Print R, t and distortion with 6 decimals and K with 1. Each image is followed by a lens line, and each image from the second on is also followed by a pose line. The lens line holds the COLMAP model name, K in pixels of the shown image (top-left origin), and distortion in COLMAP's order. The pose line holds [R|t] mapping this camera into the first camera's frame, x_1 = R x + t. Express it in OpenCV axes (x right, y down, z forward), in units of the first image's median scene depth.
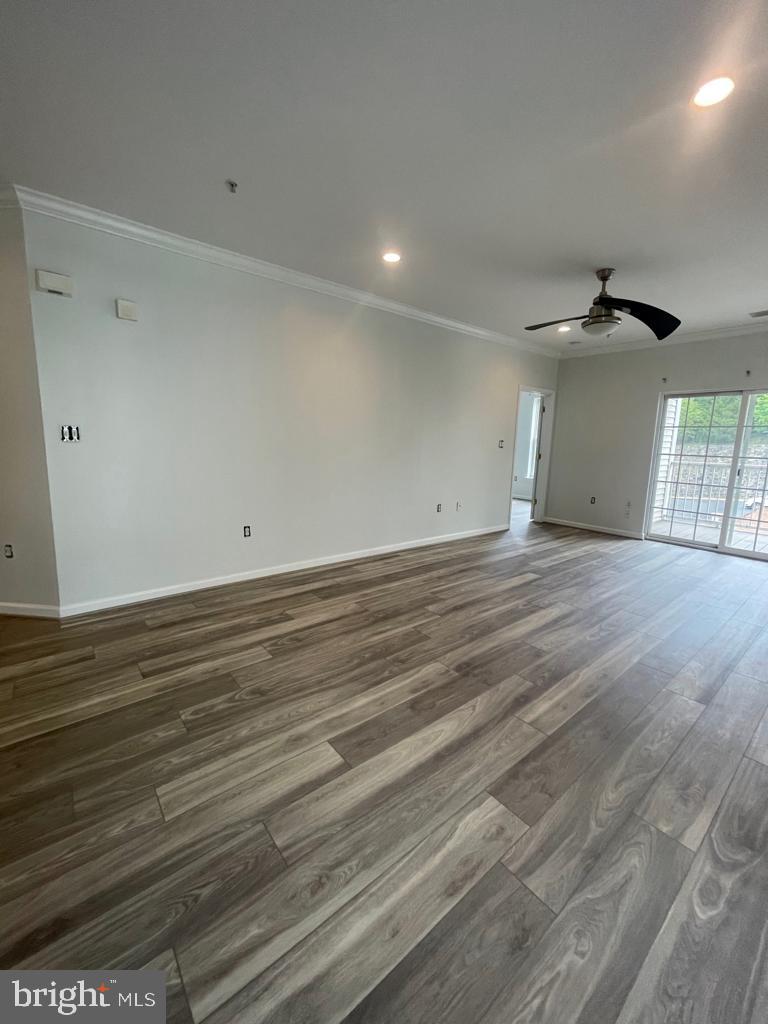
lens RADIAL K [[411.0, 0, 381.7], [0, 411.0, 504.9], [0, 0, 1]] dist [-0.006590, 0.001946]
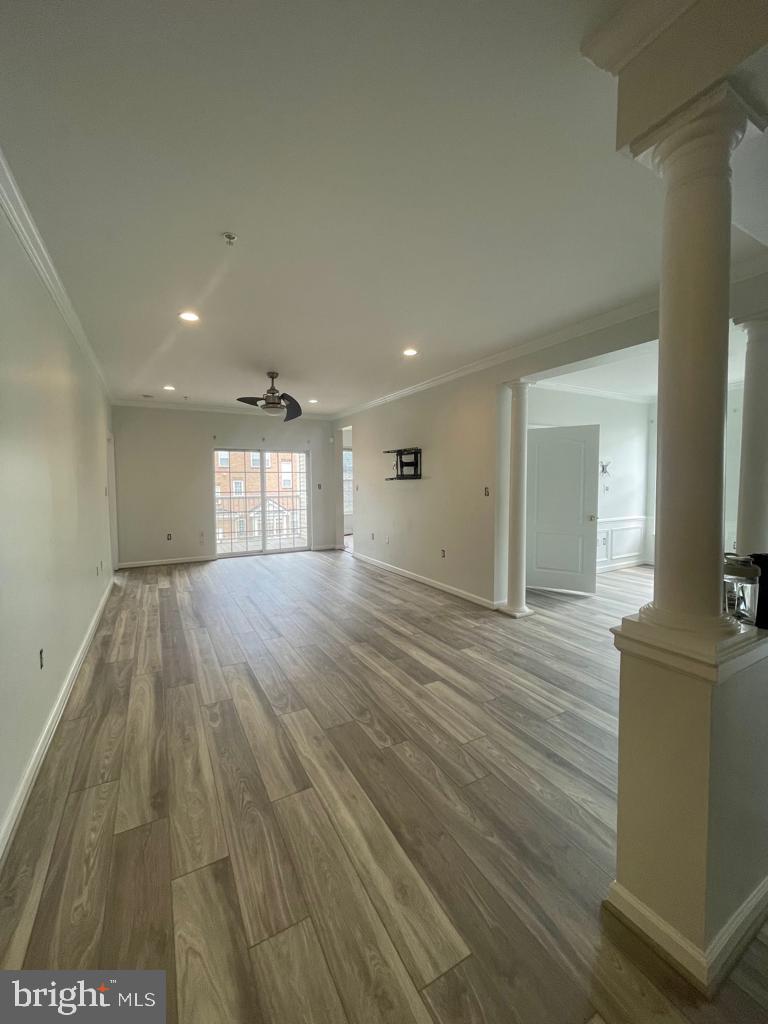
lens RADIAL K [[411.0, 0, 386.6], [0, 411.0, 505.8], [0, 0, 1]] dist [-0.006590, 0.001946]
pose [[0.175004, -0.088396, 0.980591, -1.308632], [0.167307, 0.984146, 0.058858, -0.171685], [-0.970248, 0.153759, 0.187019, 0.586295]]
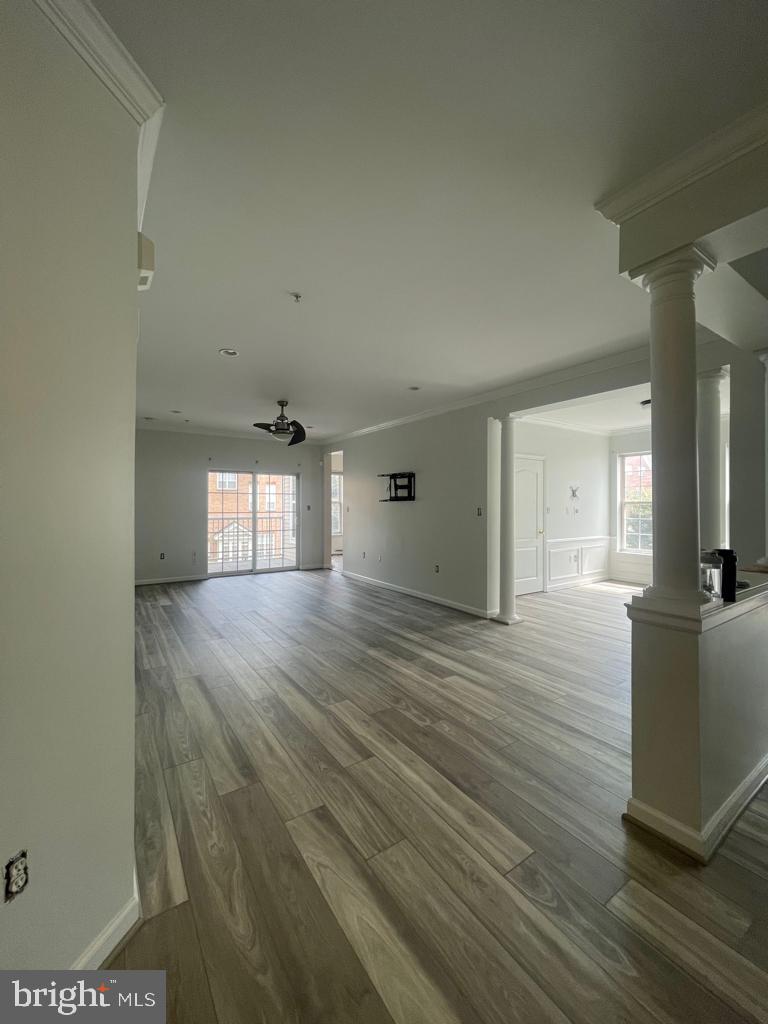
lens RADIAL K [[411.0, 0, 386.2], [0, 411.0, 505.4], [0, 0, 1]] dist [-0.006590, 0.001946]
pose [[0.088421, -0.029489, 0.995647, -1.531137], [0.159250, 0.987123, 0.015094, -0.190105], [-0.983271, 0.157222, 0.091979, 0.764603]]
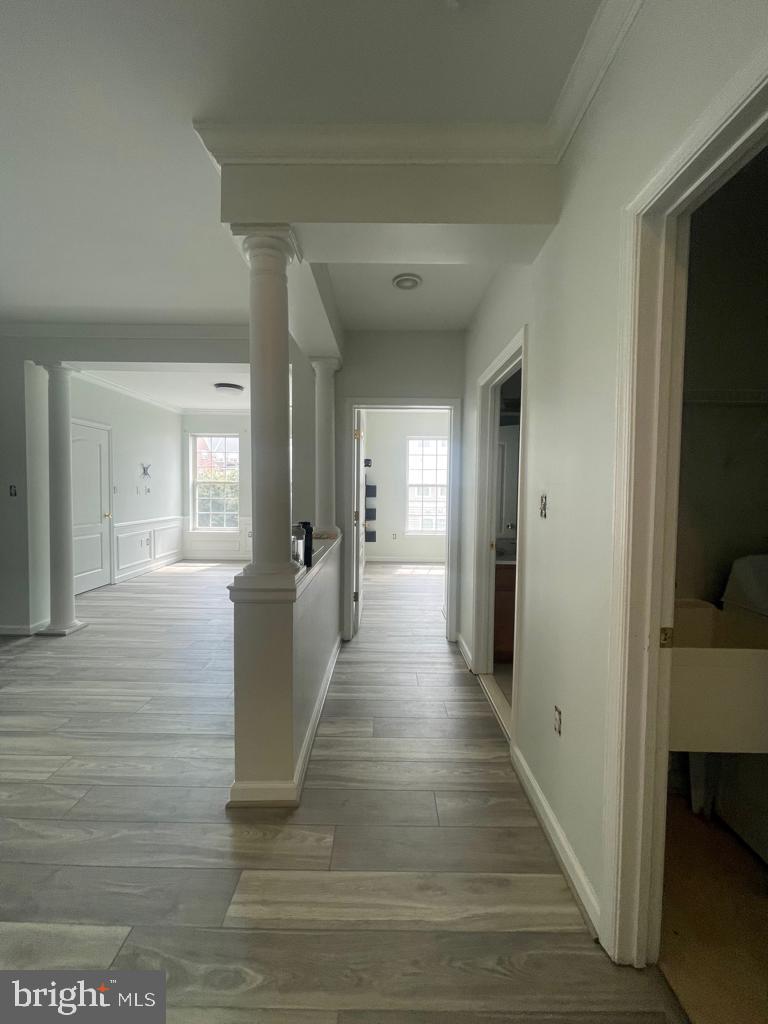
lens RADIAL K [[411.0, 0, 380.6], [0, 411.0, 504.3], [0, 0, 1]] dist [-0.006590, 0.001946]
pose [[-0.767150, -0.062531, 0.638413, -1.384535], [0.068077, 0.981680, 0.177958, -0.175723], [-0.637846, 0.179981, -0.748839, 0.766442]]
